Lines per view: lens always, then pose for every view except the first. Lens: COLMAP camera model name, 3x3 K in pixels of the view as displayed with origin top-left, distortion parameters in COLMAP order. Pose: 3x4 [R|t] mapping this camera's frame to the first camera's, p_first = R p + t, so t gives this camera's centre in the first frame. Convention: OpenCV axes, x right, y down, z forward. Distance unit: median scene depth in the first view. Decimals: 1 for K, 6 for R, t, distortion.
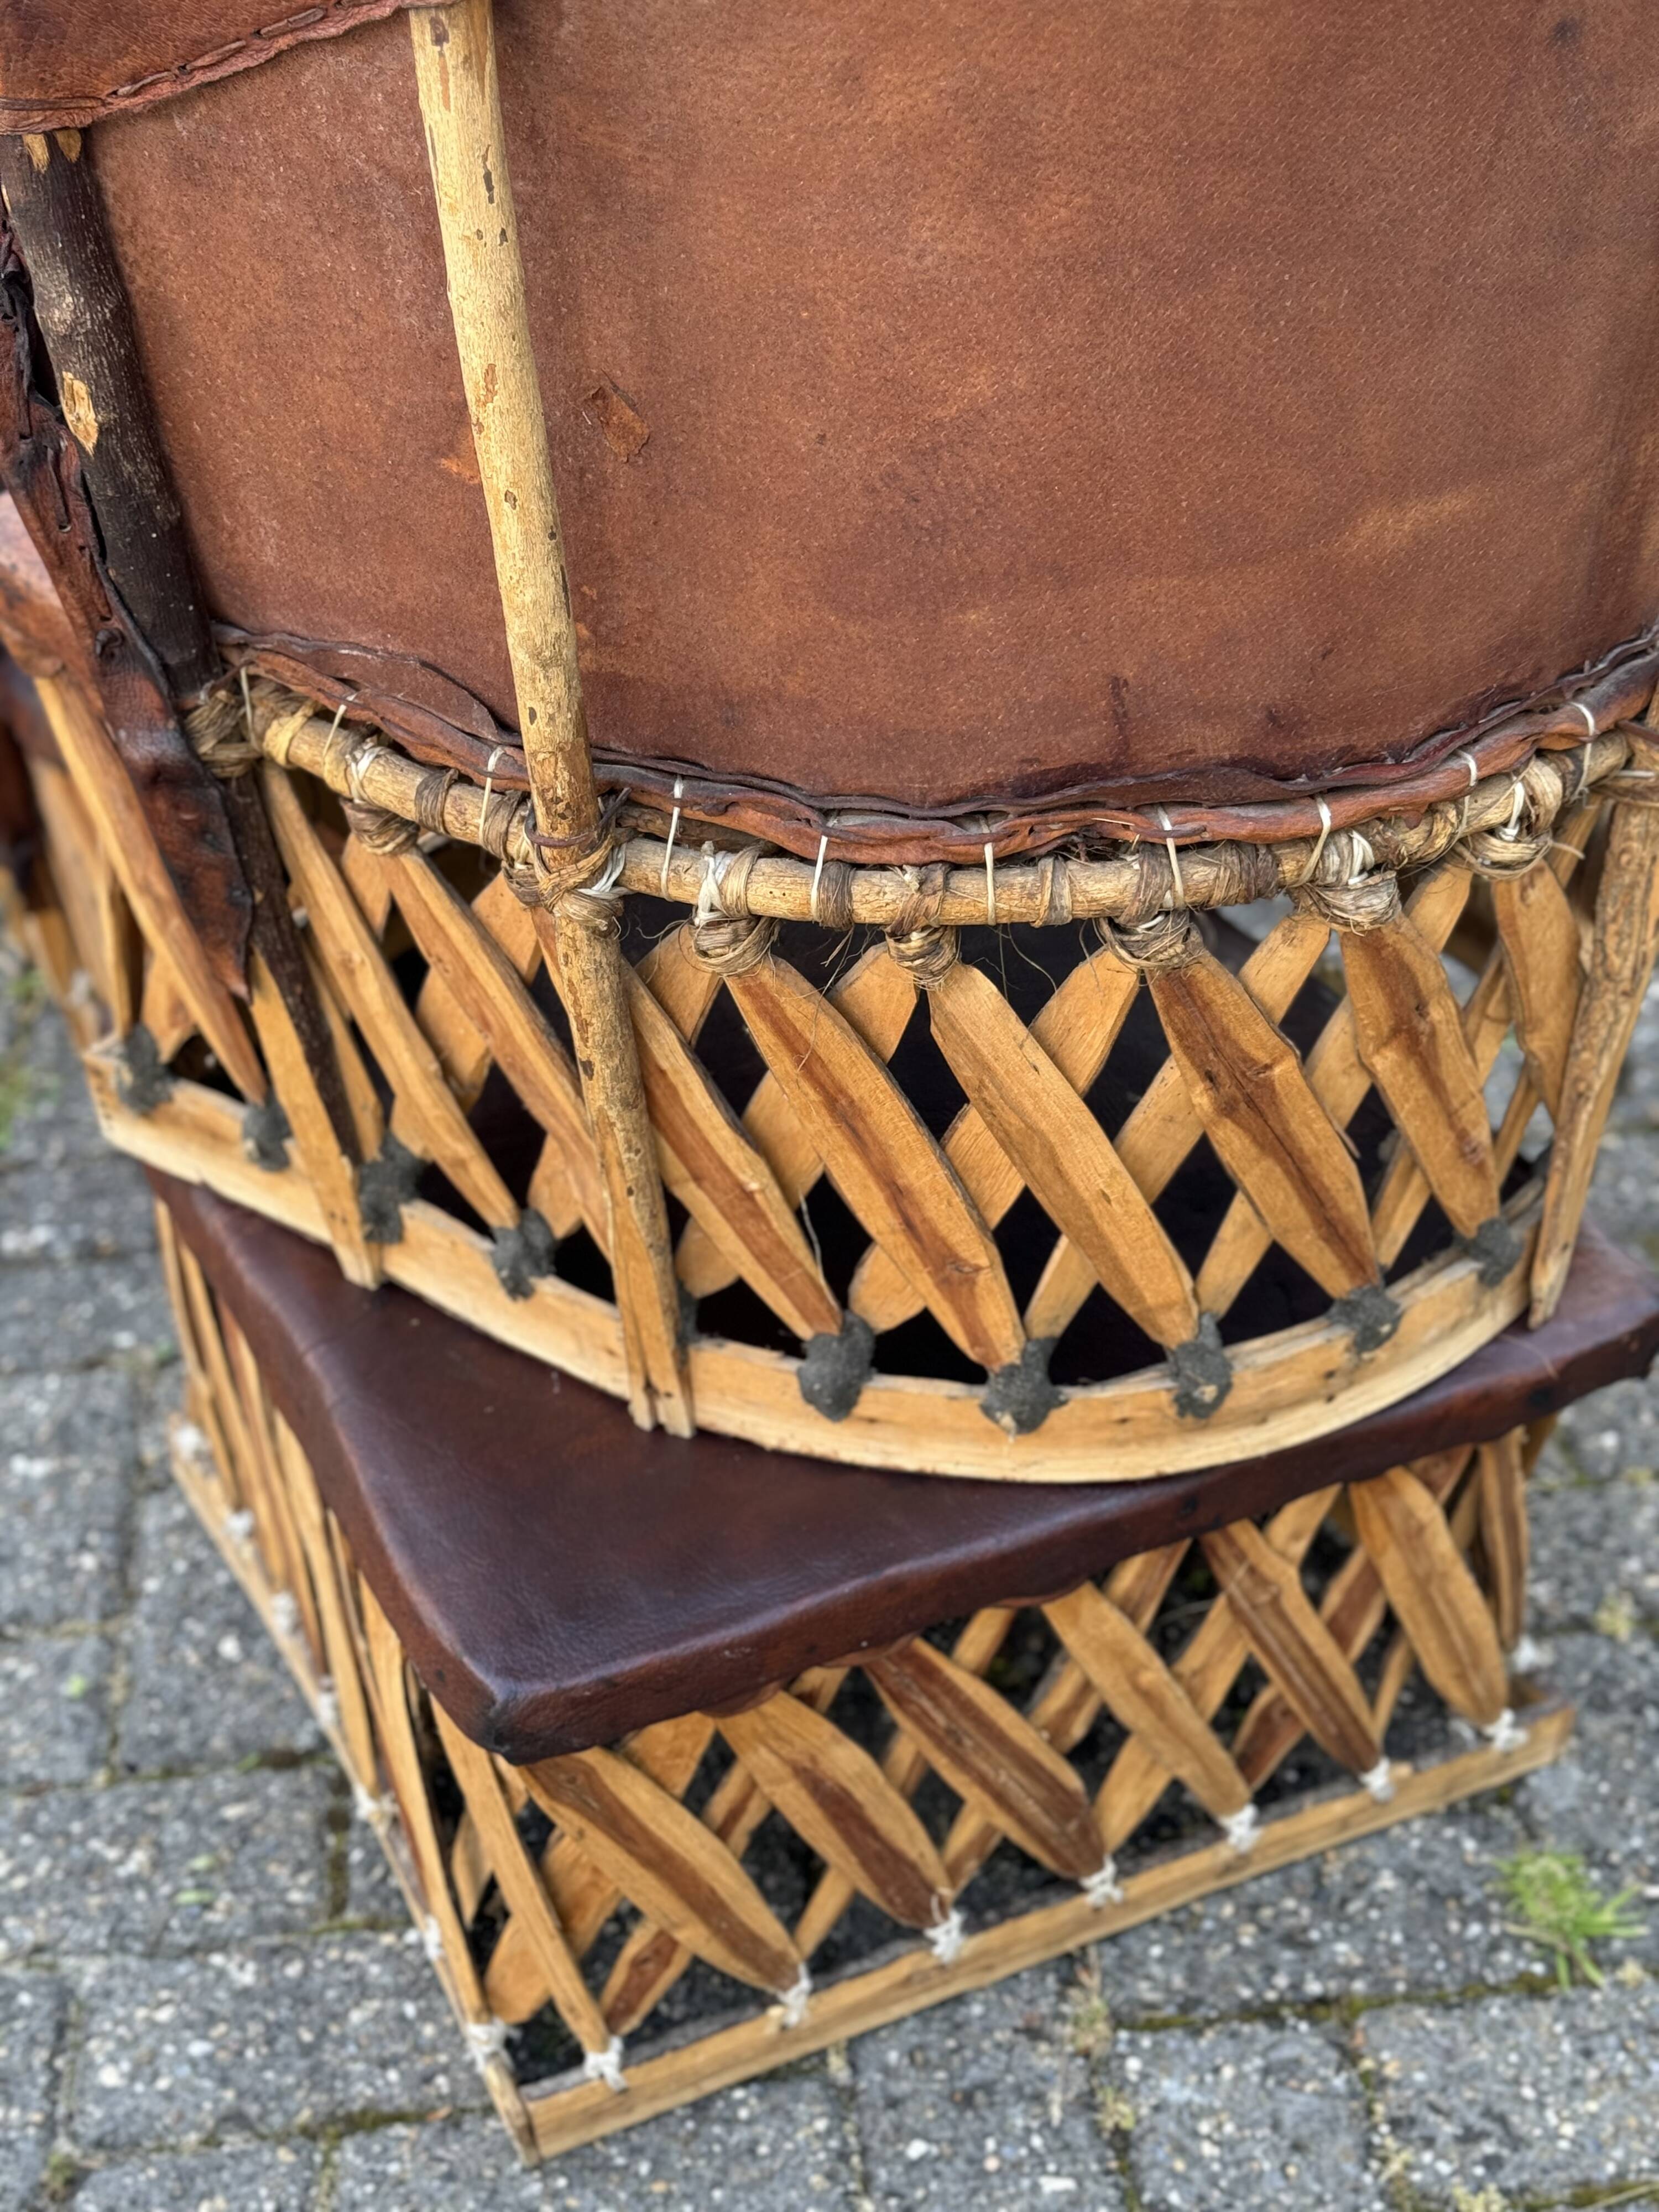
lens RADIAL K [[3113.9, 0, 849.2], [0, 3113.9, 1122.0], [0, 0, 1]] dist [0.204967, -0.485242]
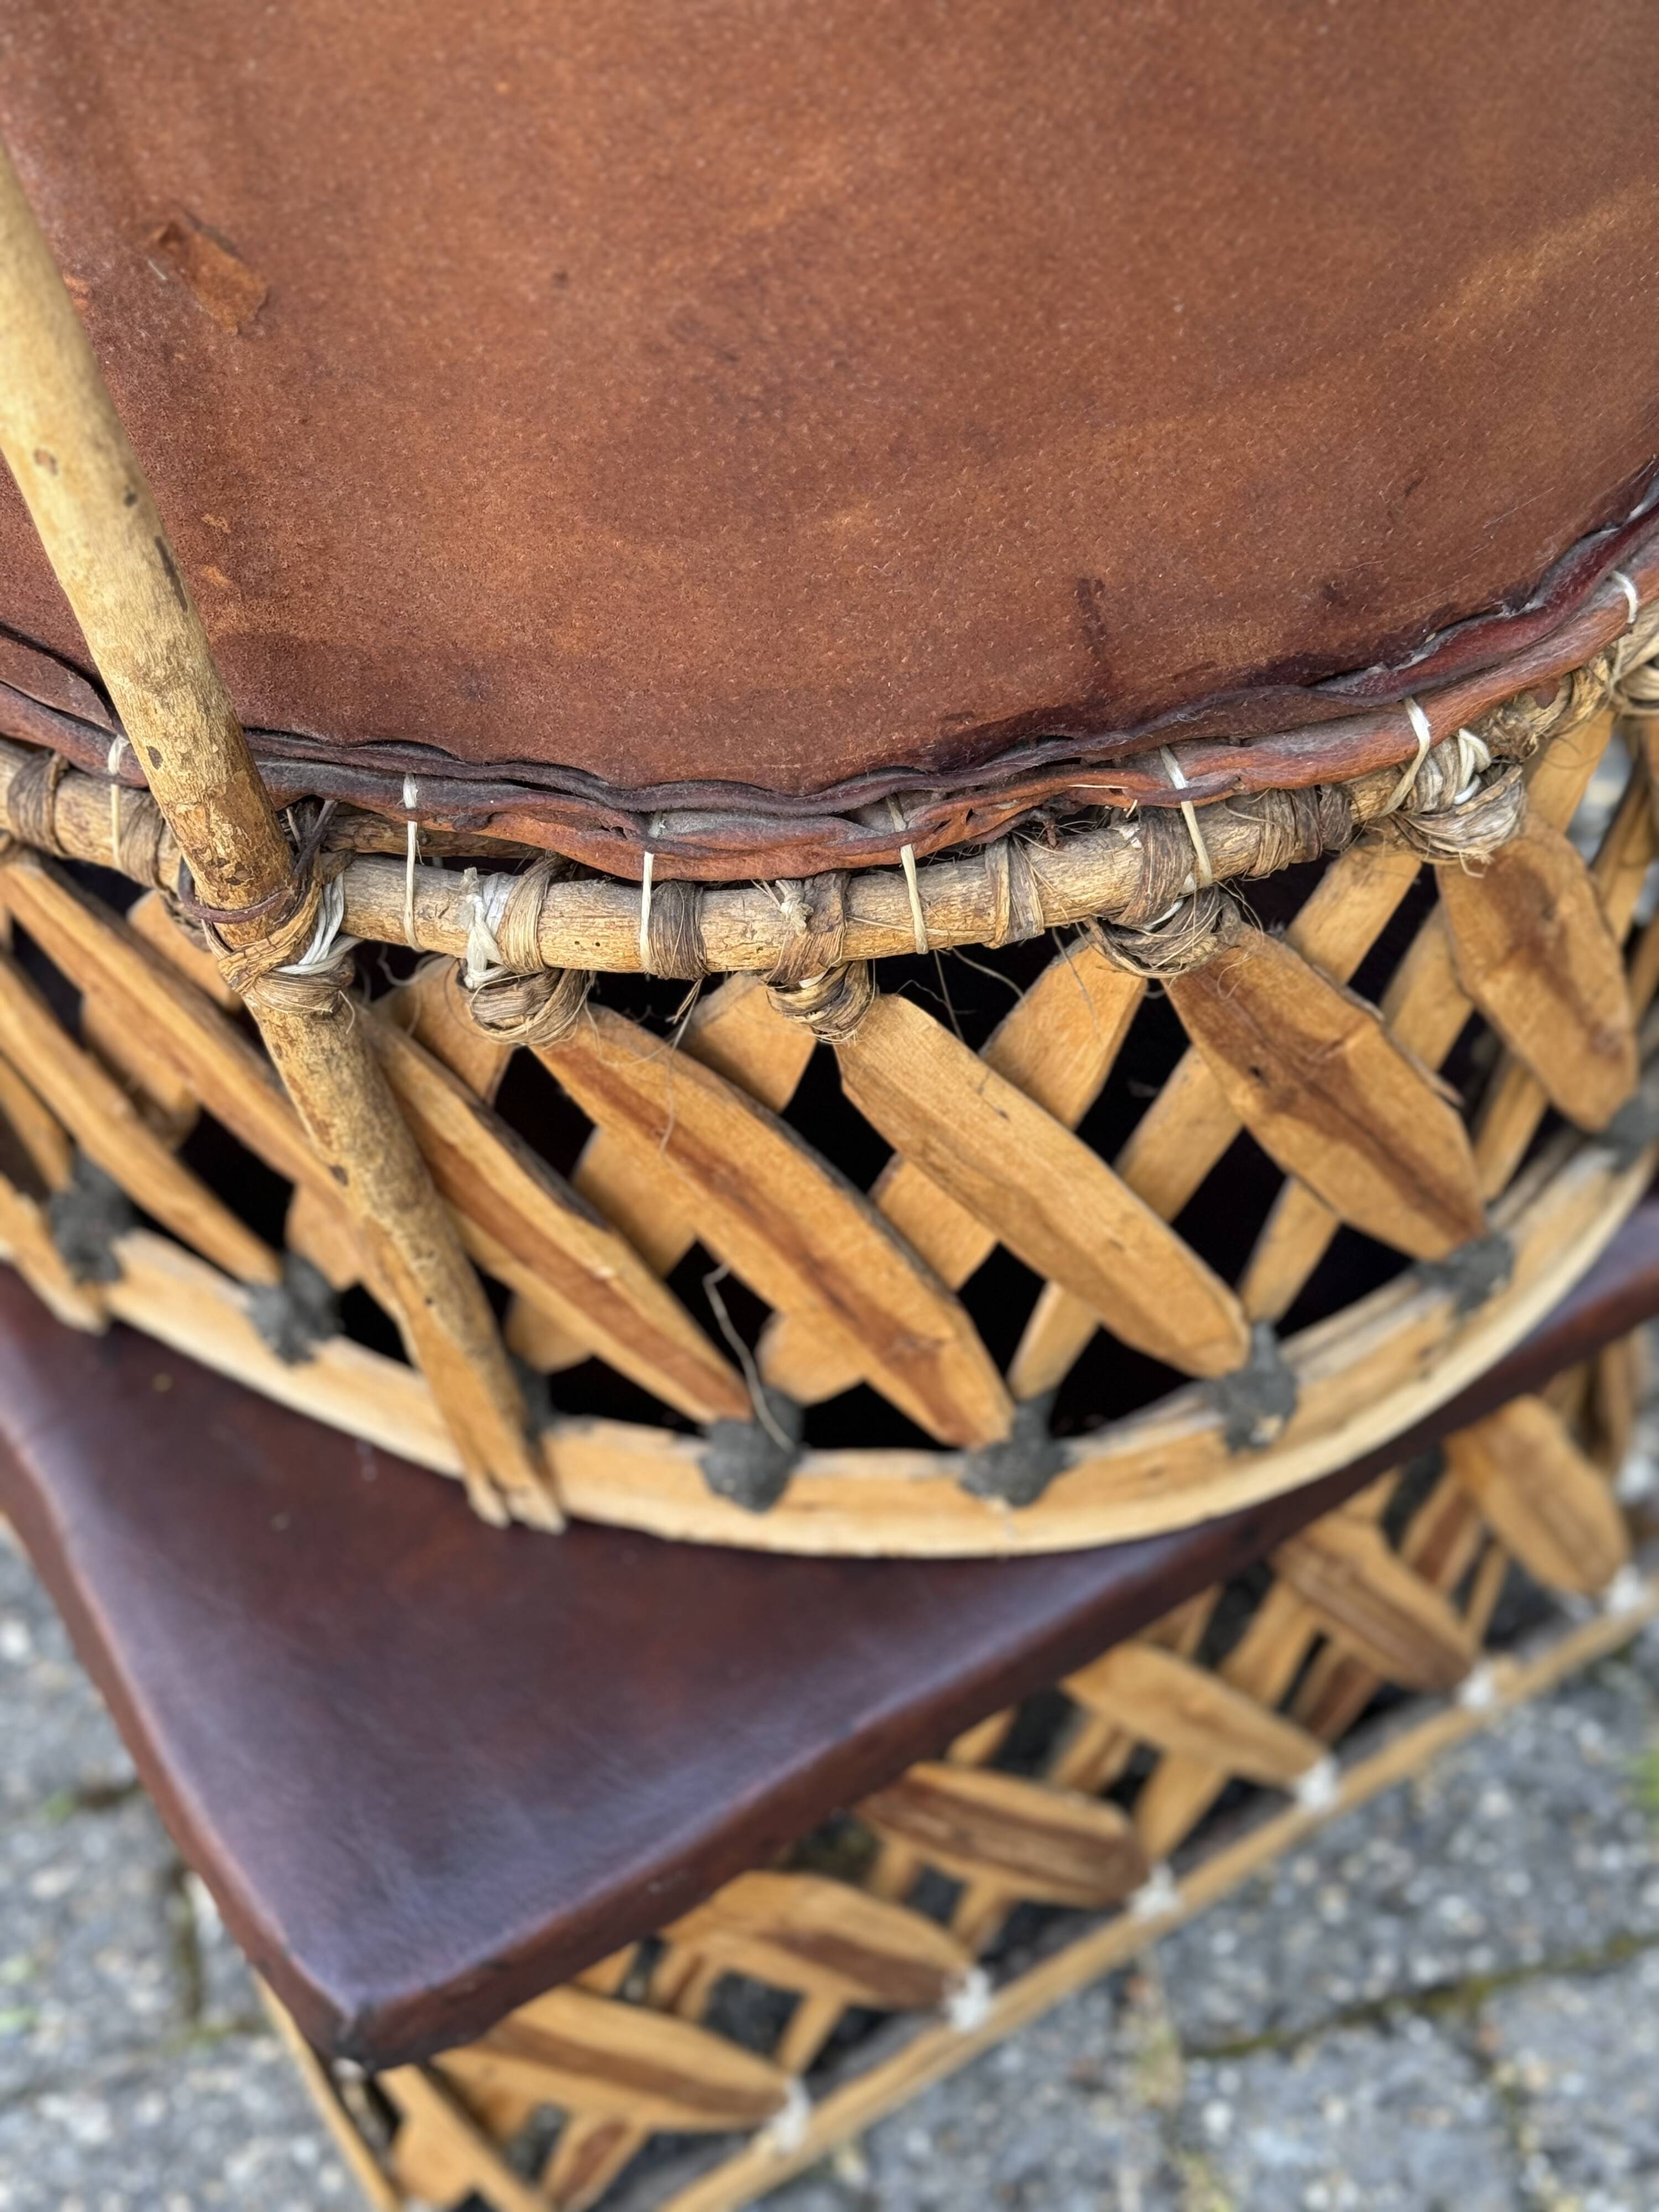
lens RADIAL K [[3123.7, 0, 817.5], [0, 3123.7, 1109.7], [0, 0, 1]] dist [0.221078, -0.564976]
pose [[0.991550, -0.127696, 0.022838, 0.004986], [0.118981, 0.965387, 0.232102, -0.183070], [-0.051686, -0.227424, 0.972423, 0.355753]]
